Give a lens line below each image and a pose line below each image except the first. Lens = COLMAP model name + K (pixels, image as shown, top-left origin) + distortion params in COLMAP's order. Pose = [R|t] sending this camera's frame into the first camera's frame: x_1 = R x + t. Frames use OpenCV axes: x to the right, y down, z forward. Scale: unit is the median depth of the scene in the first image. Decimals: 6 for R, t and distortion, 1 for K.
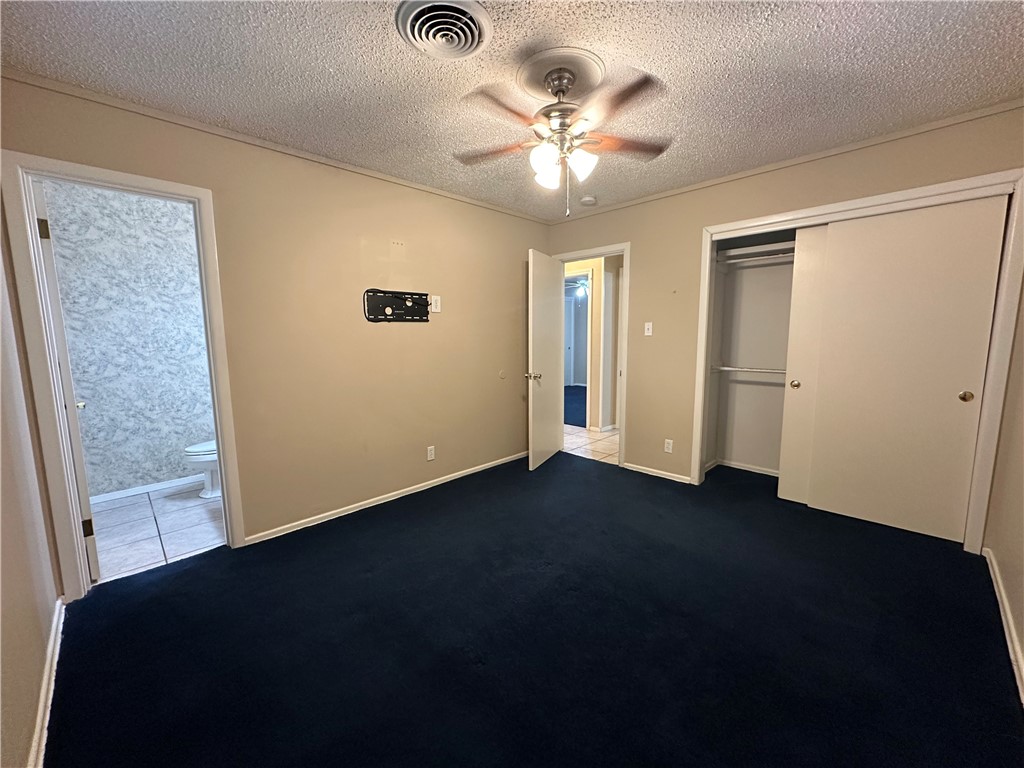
lens RADIAL K [[407.7, 0, 517.9], [0, 407.7, 380.2], [0, 0, 1]] dist [-0.002662, 0.000377]
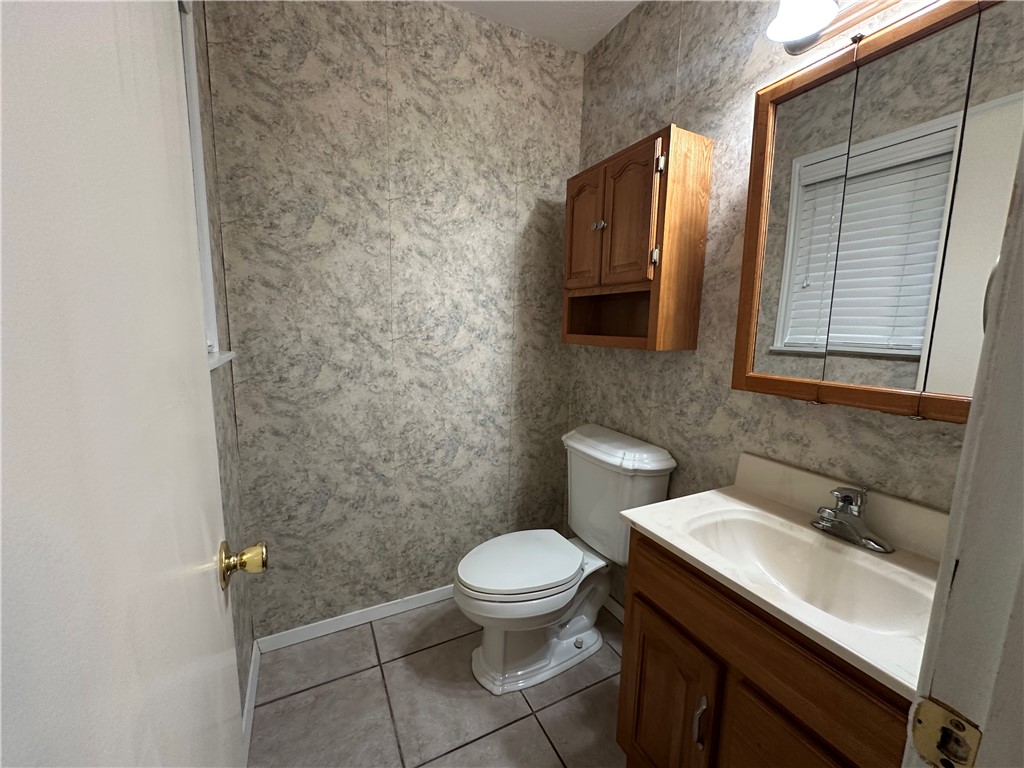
lens RADIAL K [[407.7, 0, 517.1], [0, 407.7, 376.7], [0, 0, 1]] dist [-0.002662, 0.000377]
pose [[0.954489, 0.080794, -0.287096, -0.636477], [-0.072474, 0.996588, 0.039507, -0.058140], [0.289308, -0.016902, 0.957087, 0.595821]]
